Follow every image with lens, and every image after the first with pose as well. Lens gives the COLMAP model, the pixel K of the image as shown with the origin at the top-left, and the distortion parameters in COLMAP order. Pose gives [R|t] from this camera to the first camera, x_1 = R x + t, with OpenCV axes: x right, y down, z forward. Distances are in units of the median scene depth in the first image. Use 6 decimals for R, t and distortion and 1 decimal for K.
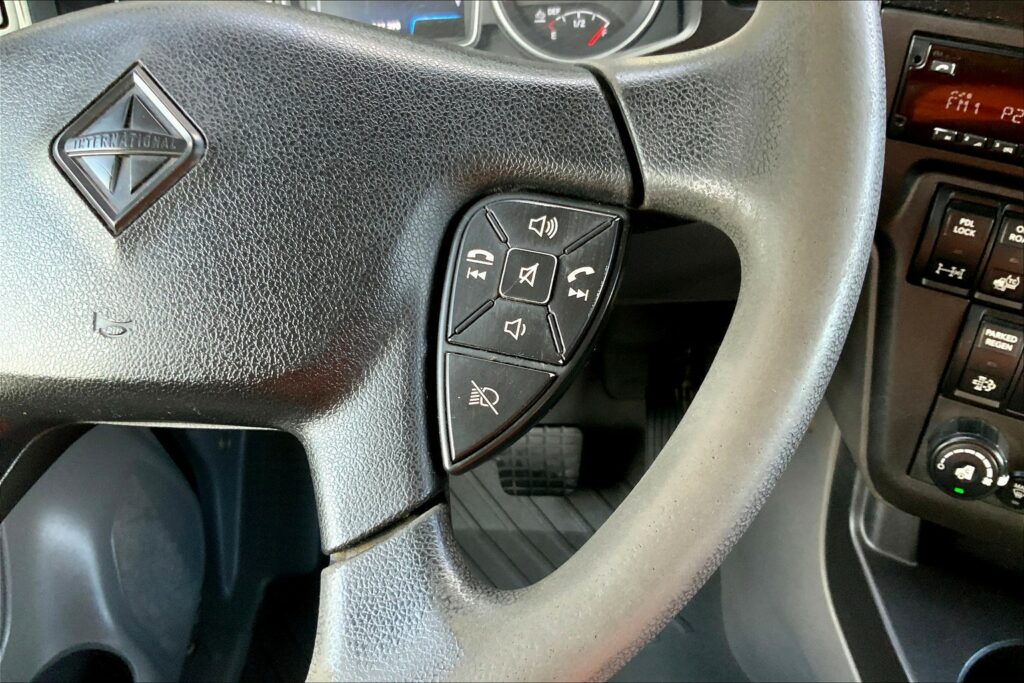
lens RADIAL K [[847.2, 0, 517.6], [0, 847.2, 358.4], [0, 0, 1]] dist [0.012765, -0.047638]
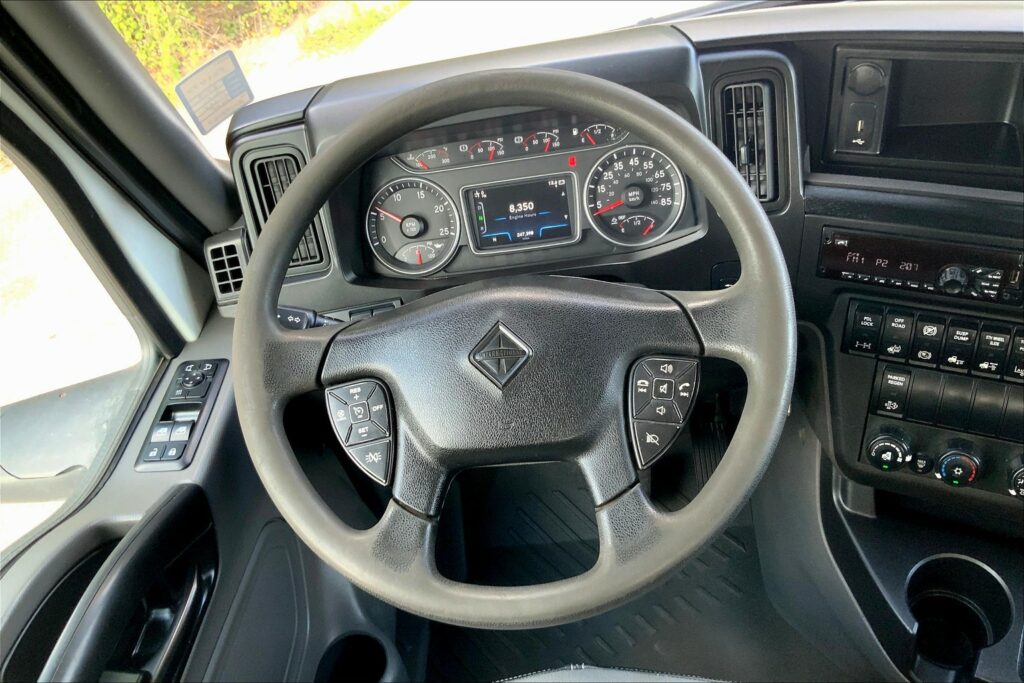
lens RADIAL K [[852.2, 0, 510.8], [0, 852.2, 345.7], [0, 0, 1]] dist [0.035570, -0.091873]
pose [[0.994377, -0.104629, -0.016346, -0.211362], [0.103197, 0.992040, -0.072165, -0.048929], [0.023766, 0.070072, 0.997259, -0.854730]]
